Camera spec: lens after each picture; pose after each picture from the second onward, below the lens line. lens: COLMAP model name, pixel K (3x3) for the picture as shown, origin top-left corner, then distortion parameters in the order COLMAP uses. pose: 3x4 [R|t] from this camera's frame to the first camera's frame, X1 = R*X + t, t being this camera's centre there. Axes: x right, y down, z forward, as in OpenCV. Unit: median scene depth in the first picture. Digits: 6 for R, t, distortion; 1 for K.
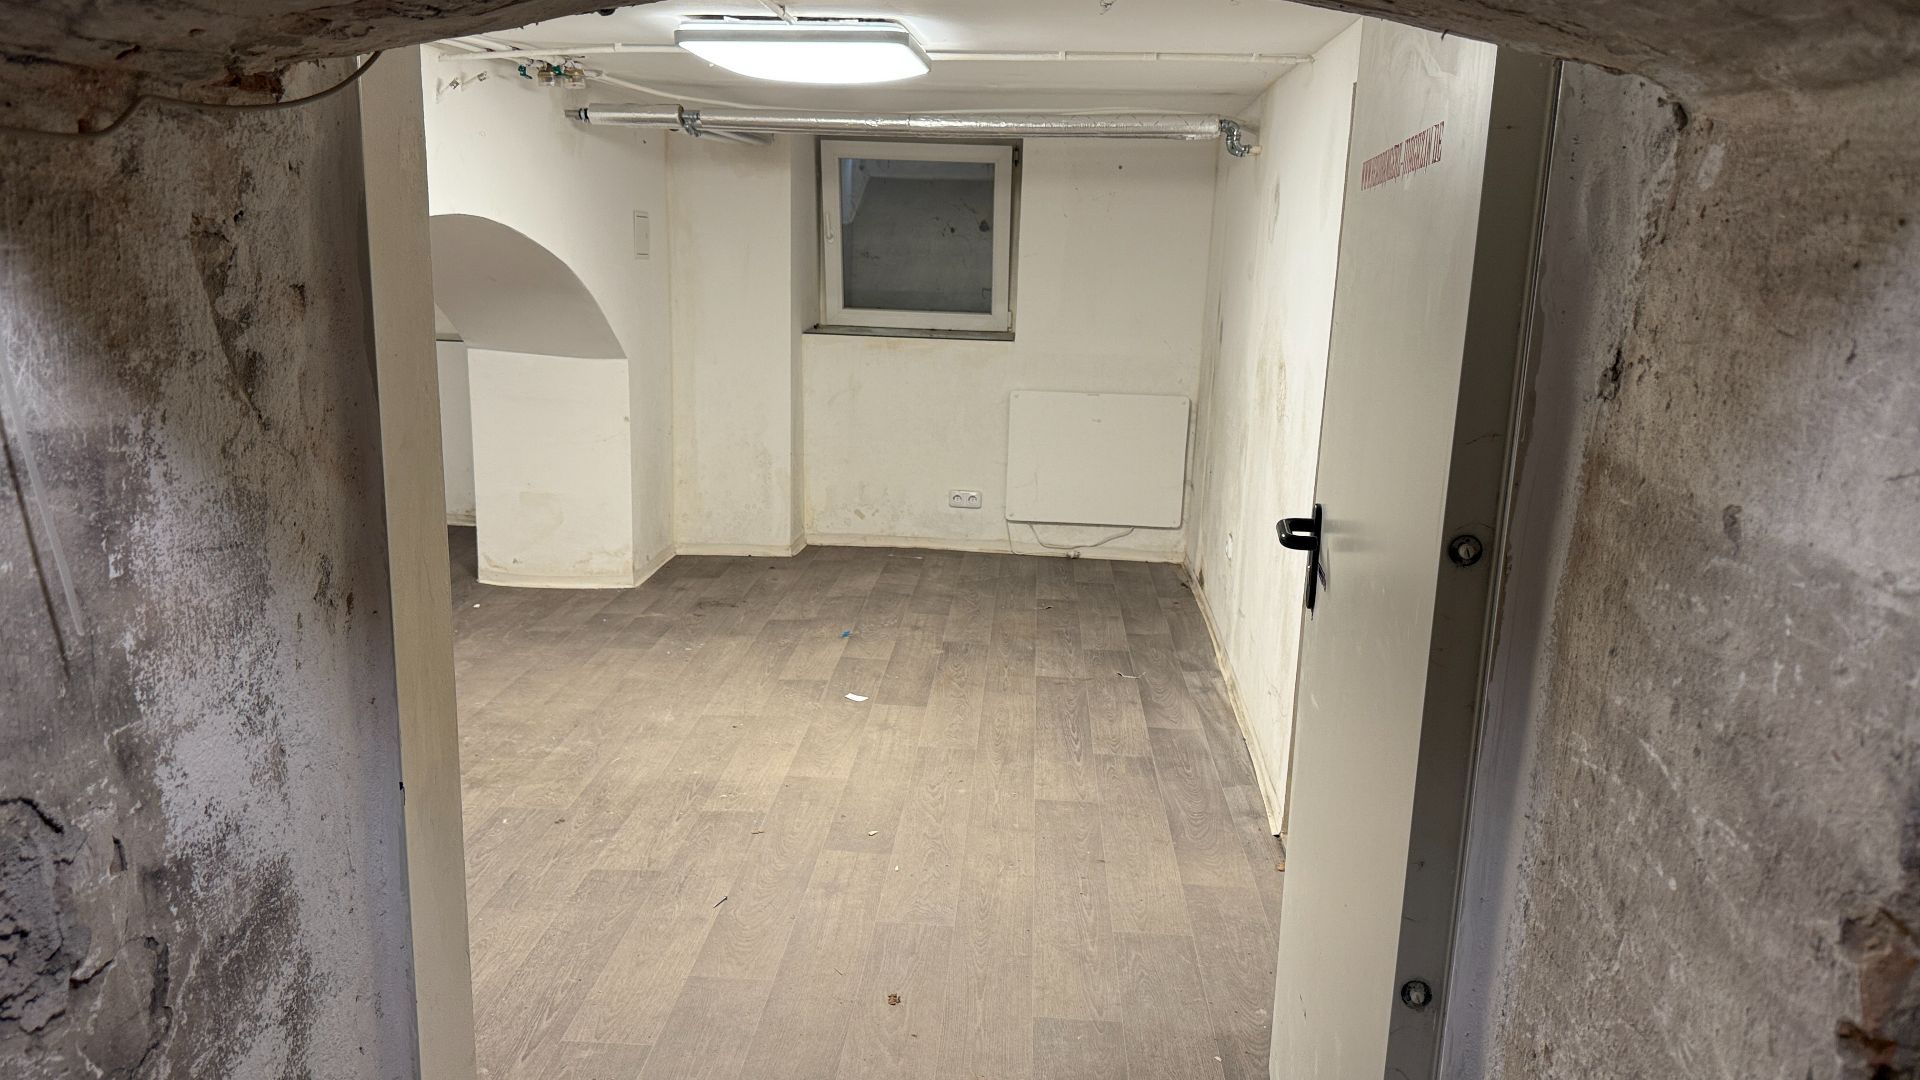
lens RADIAL K [[1405.7, 0, 974.1], [0, 1405.7, 495.1], [0, 0, 1]] dist [0.056082, -0.064551]
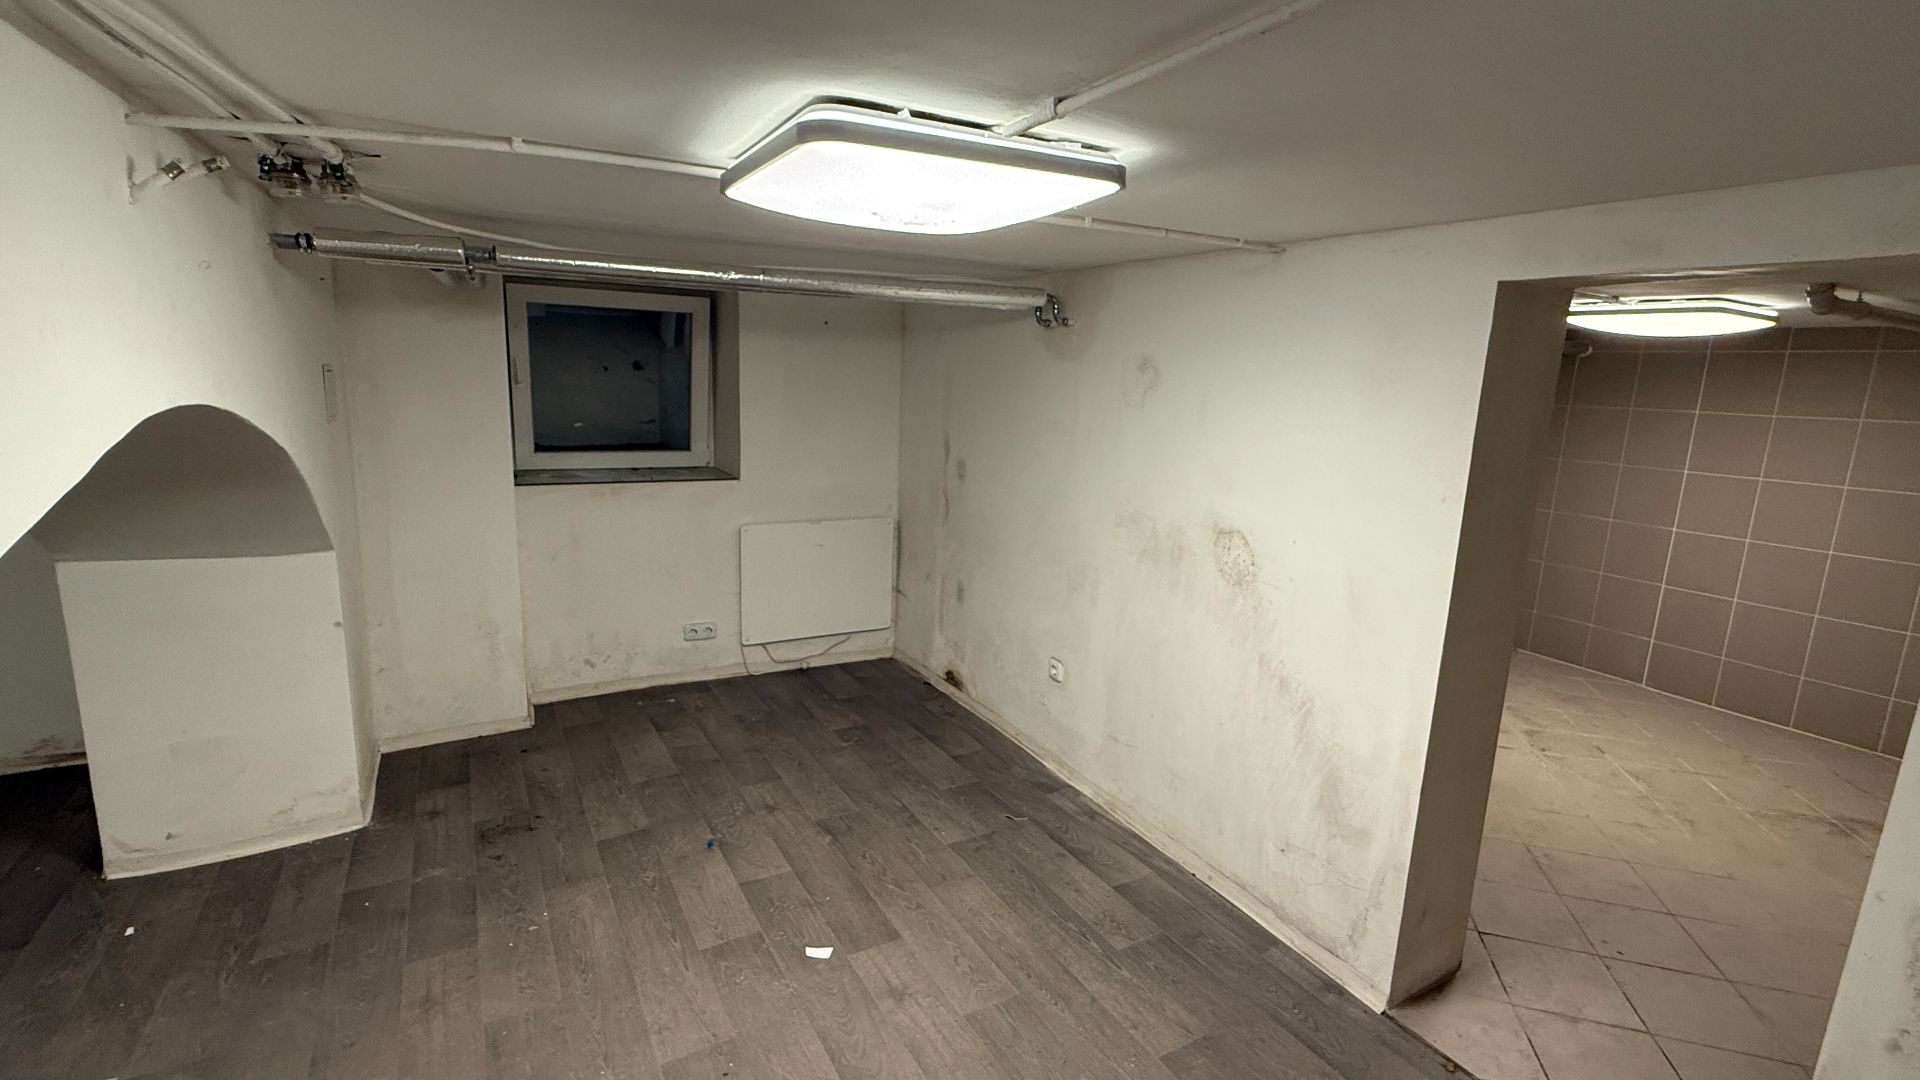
lens RADIAL K [[873.2, 0, 979.2], [0, 873.2, 510.4], [0, 0, 1]] dist [-0.008639, -0.000228]
pose [[0.828642, -0.089120, 0.552639, -0.225168], [0.086677, 0.995766, 0.030614, -0.108562], [-0.553028, 0.022533, 0.832858, 0.414978]]
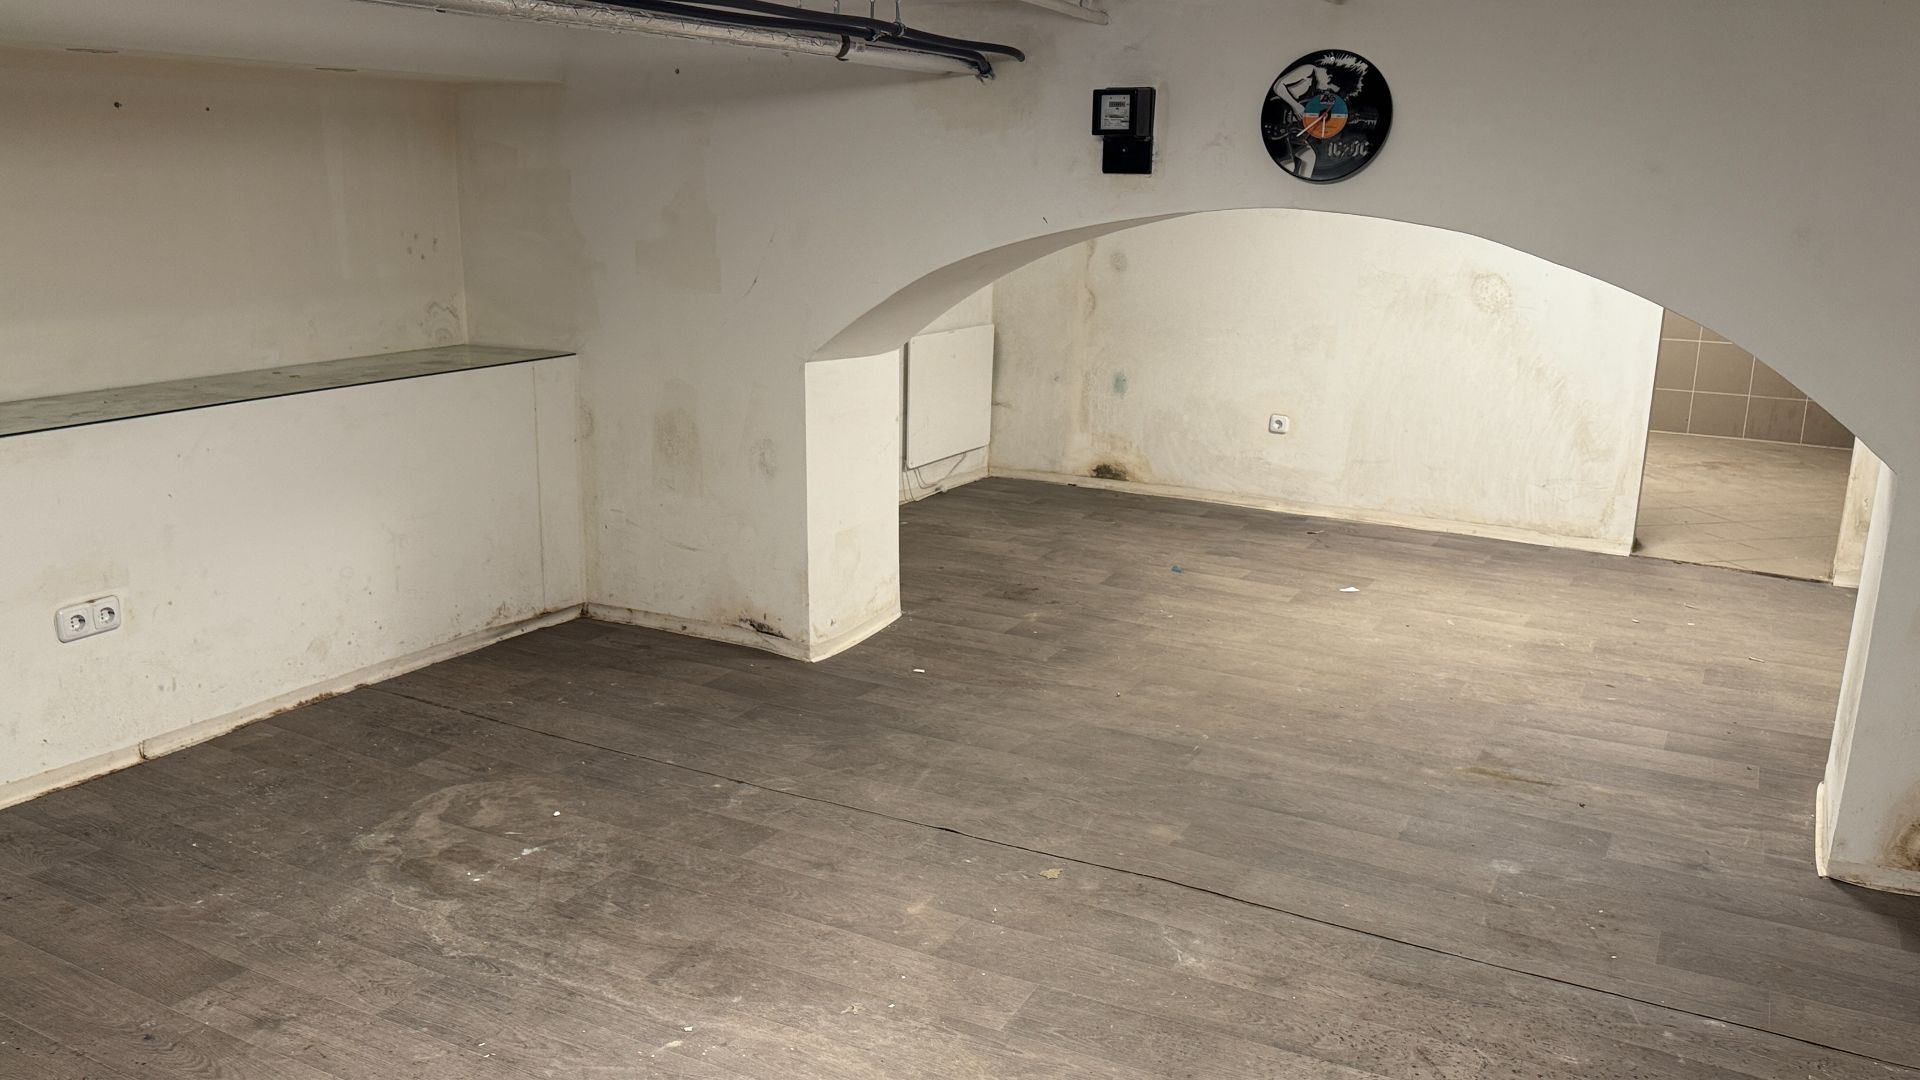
lens RADIAL K [[1537.4, 0, 967.9], [0, 1537.4, 524.9], [0, 0, 1]] dist [0.061739, -0.084312]
pose [[0.398472, -0.227128, 0.888613, -1.126739], [0.153961, 0.971669, 0.179318, -0.159743], [-0.904166, 0.065359, 0.422152, 0.612752]]
